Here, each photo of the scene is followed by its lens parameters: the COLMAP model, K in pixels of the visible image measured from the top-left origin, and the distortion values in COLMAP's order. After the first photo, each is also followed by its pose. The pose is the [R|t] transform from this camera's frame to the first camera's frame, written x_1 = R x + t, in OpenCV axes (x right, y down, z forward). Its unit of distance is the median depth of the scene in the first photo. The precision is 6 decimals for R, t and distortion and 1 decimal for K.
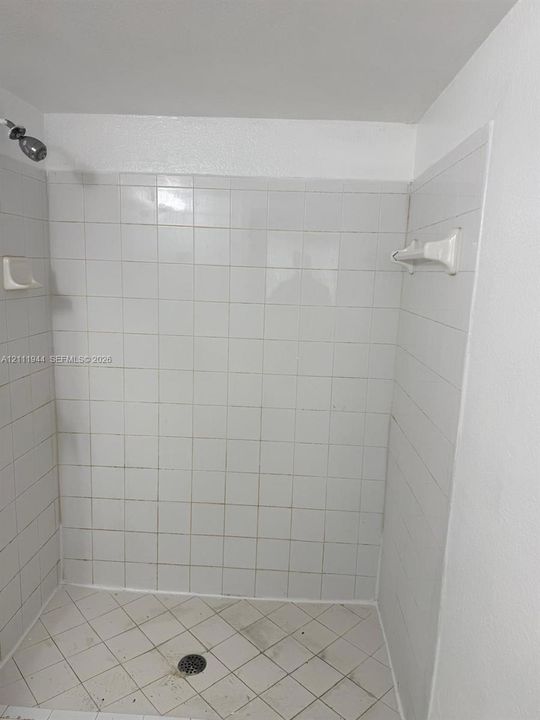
lens RADIAL K [[507.1, 0, 273.1], [0, 507.1, 359.0], [0, 0, 1]] dist [0.038685, -0.049154]
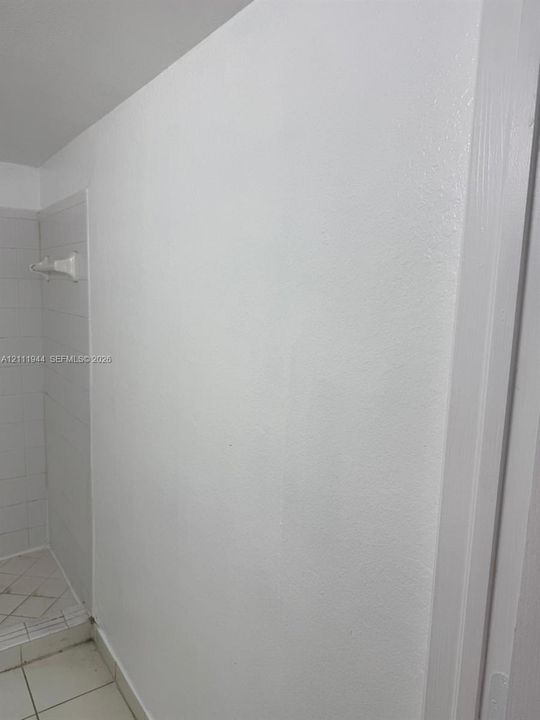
lens RADIAL K [[507.1, 0, 268.9], [0, 507.1, 365.2], [0, 0, 1]] dist [0.038685, -0.049154]
pose [[0.788626, -0.100978, 0.606525, -0.117745], [0.103398, 0.994155, 0.031071, 0.079174], [-0.606117, 0.038209, 0.794457, -0.459969]]
